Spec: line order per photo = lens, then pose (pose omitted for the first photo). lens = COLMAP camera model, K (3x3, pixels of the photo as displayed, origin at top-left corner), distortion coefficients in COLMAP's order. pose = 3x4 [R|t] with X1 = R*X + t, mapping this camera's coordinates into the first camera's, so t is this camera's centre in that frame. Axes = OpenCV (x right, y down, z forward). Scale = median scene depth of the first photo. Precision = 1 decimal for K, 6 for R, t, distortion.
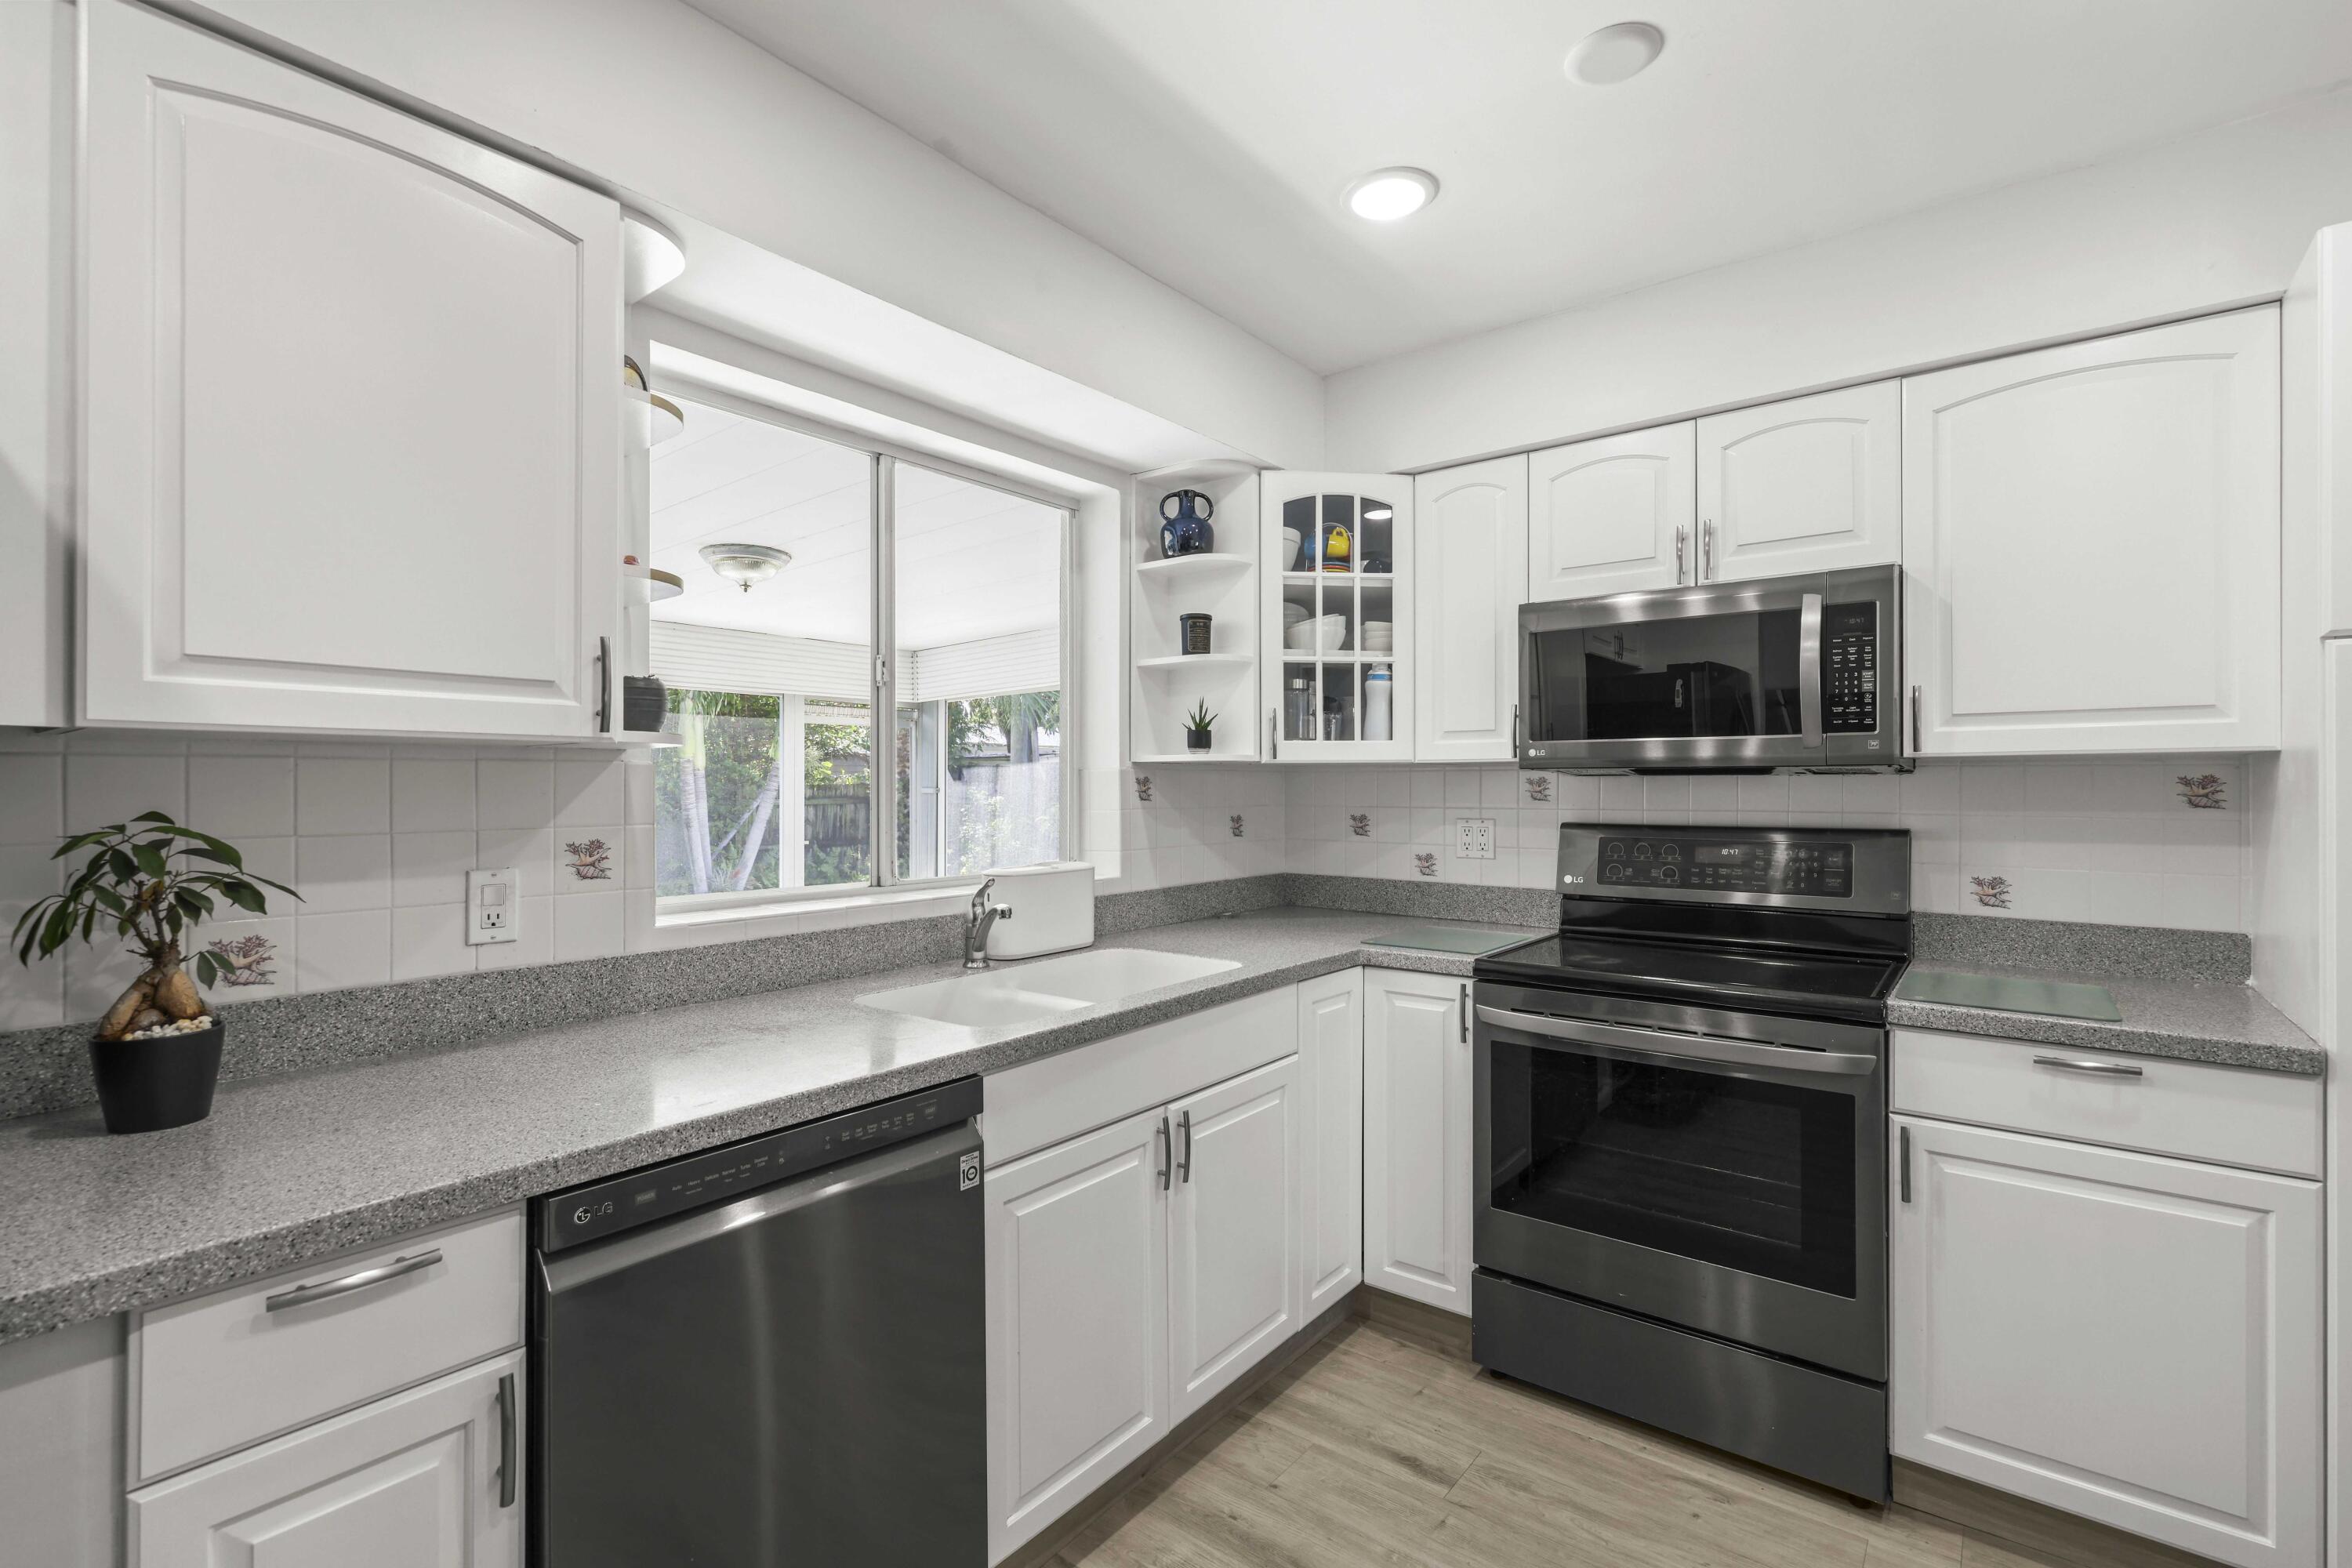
lens RADIAL K [[1054.2, 0, 1182.6], [0, 1054.2, 779.9], [0, 0, 1]] dist [-0.000083, 0.001710]
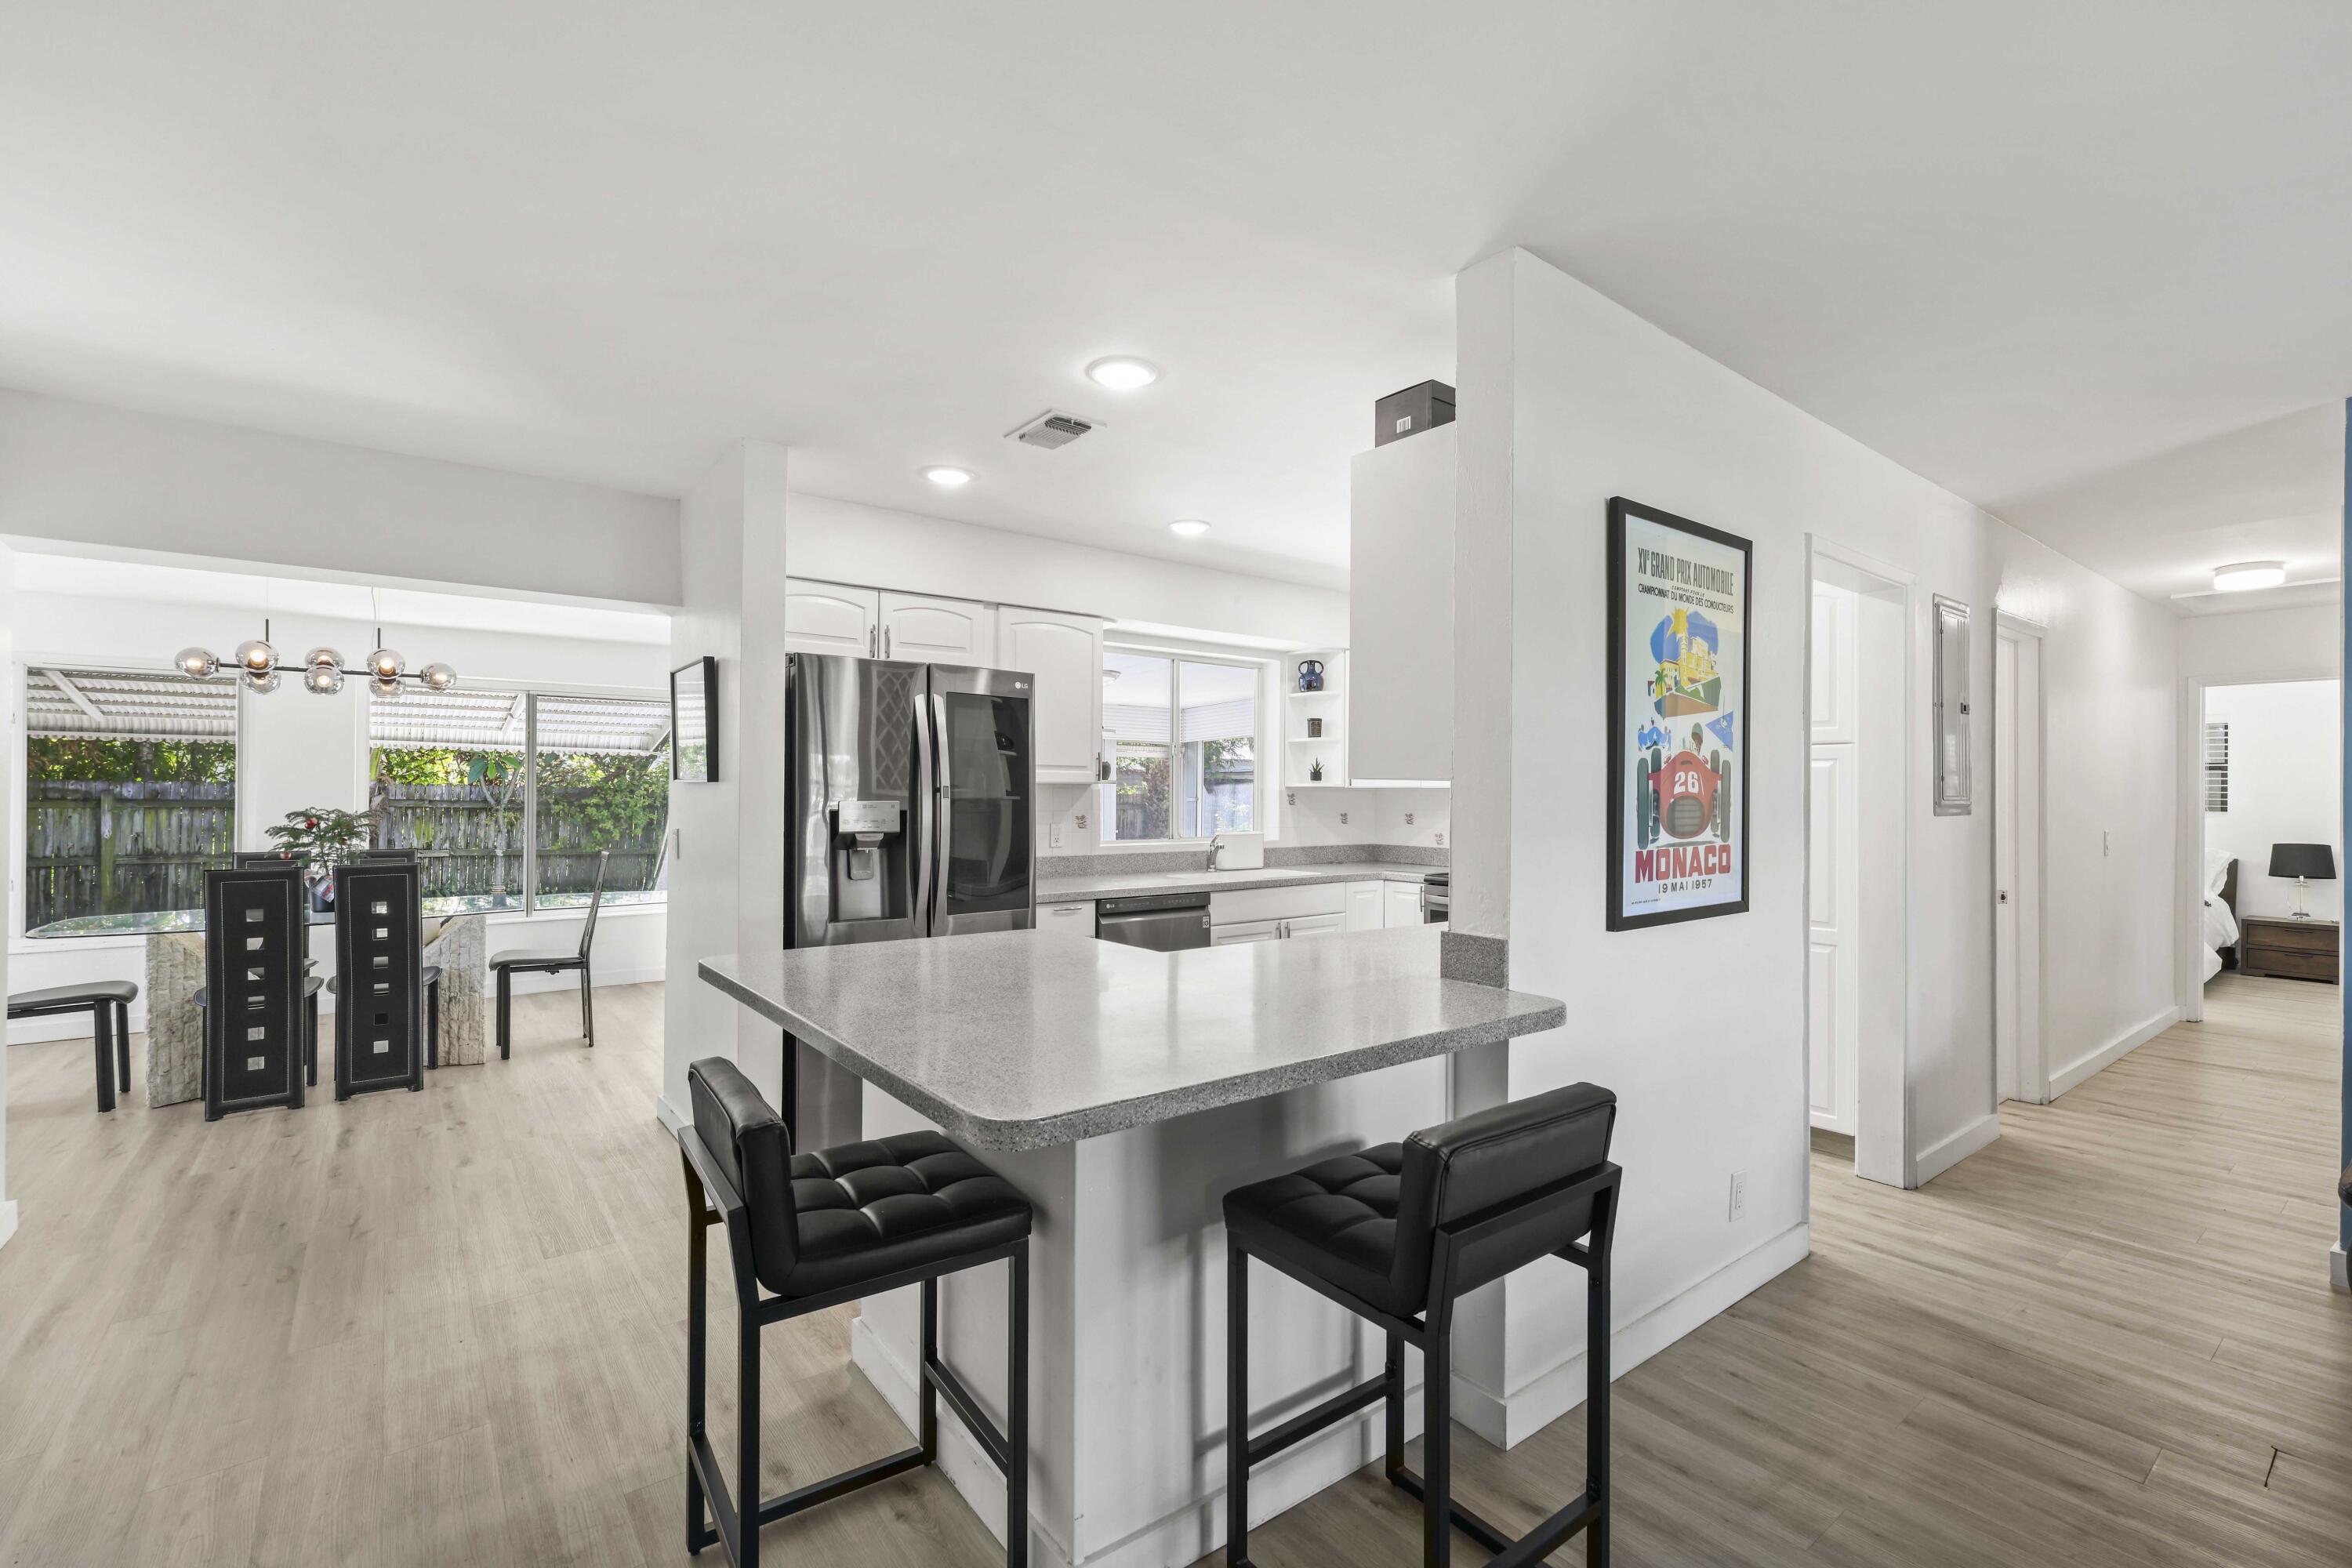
lens RADIAL K [[1015.0, 0, 1173.2], [0, 1015.0, 796.3], [0, 0, 1]] dist [-0.002867, 0.001982]
pose [[0.968336, 0.007935, -0.249525, 0.251342], [-0.006451, 0.999956, 0.006767, -0.010520], [0.249567, -0.004943, 0.968345, -1.072986]]
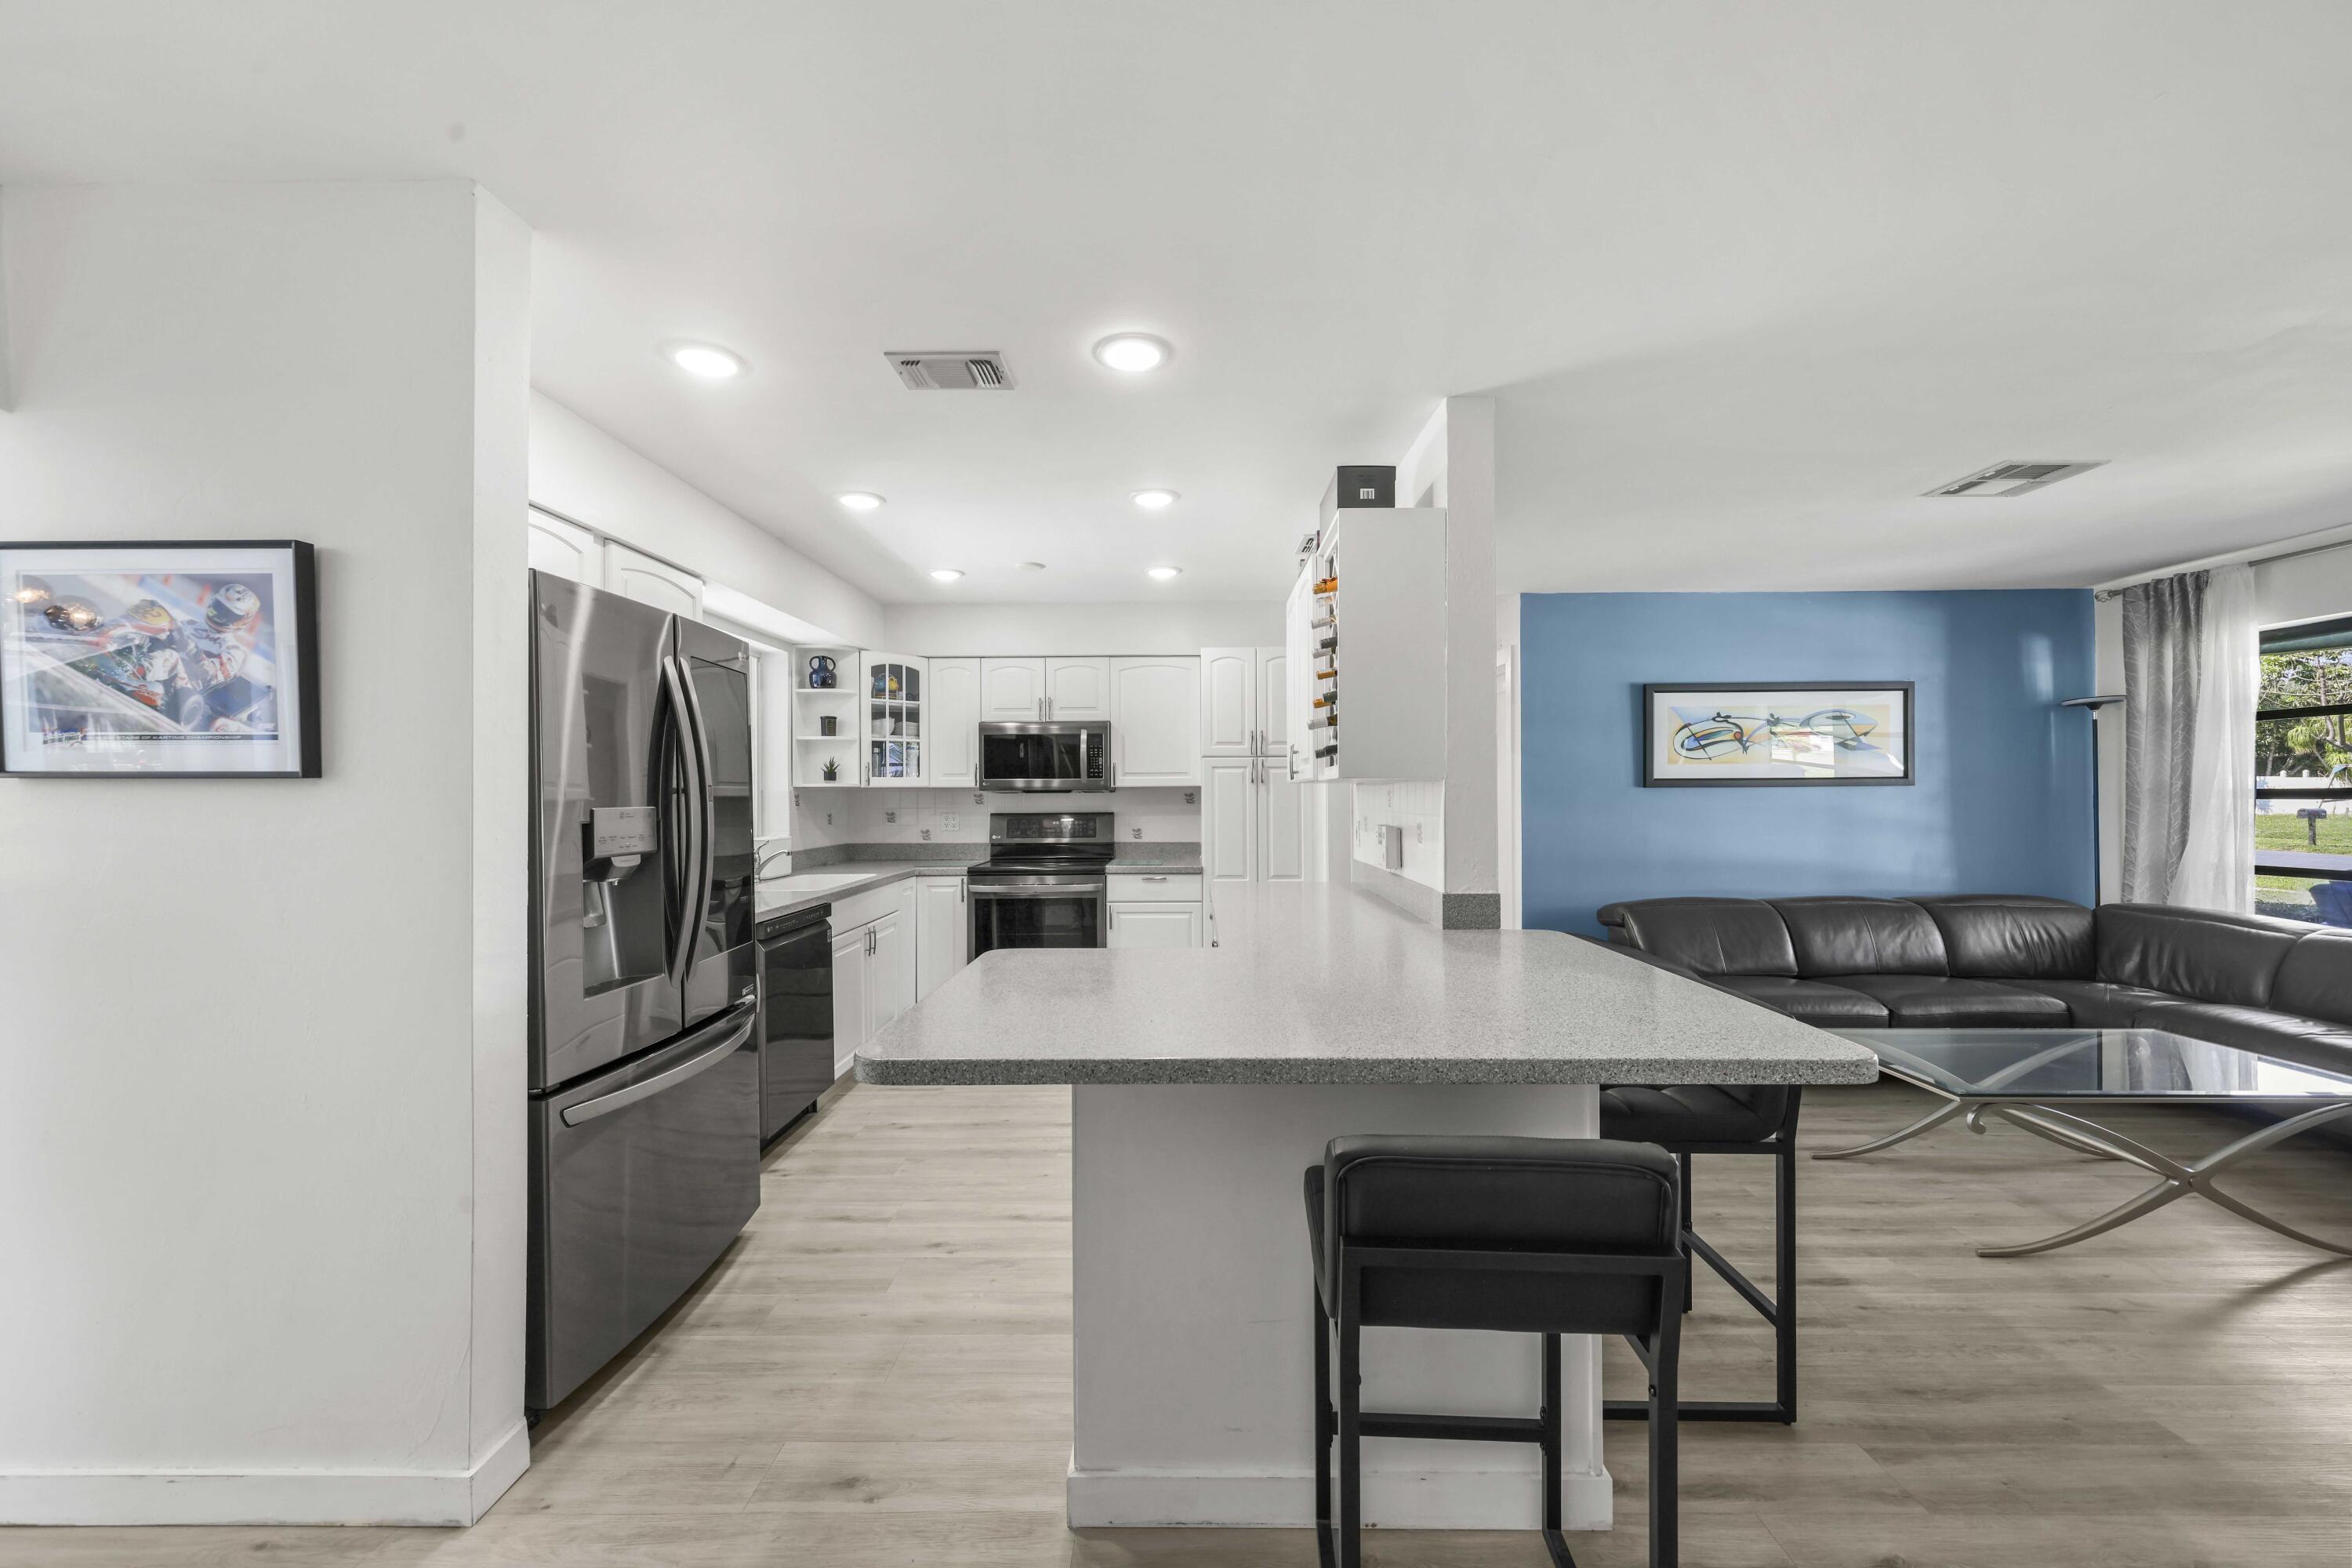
lens RADIAL K [[886.7, 0, 1175.5], [0, 886.7, 795.1], [0, 0, 1]] dist [0.001572, 0.000190]
pose [[0.794422, -0.003674, 0.607355, -0.510178], [0.001554, 0.999991, 0.004016, -0.006998], [-0.607364, -0.002246, 0.794420, -0.811738]]
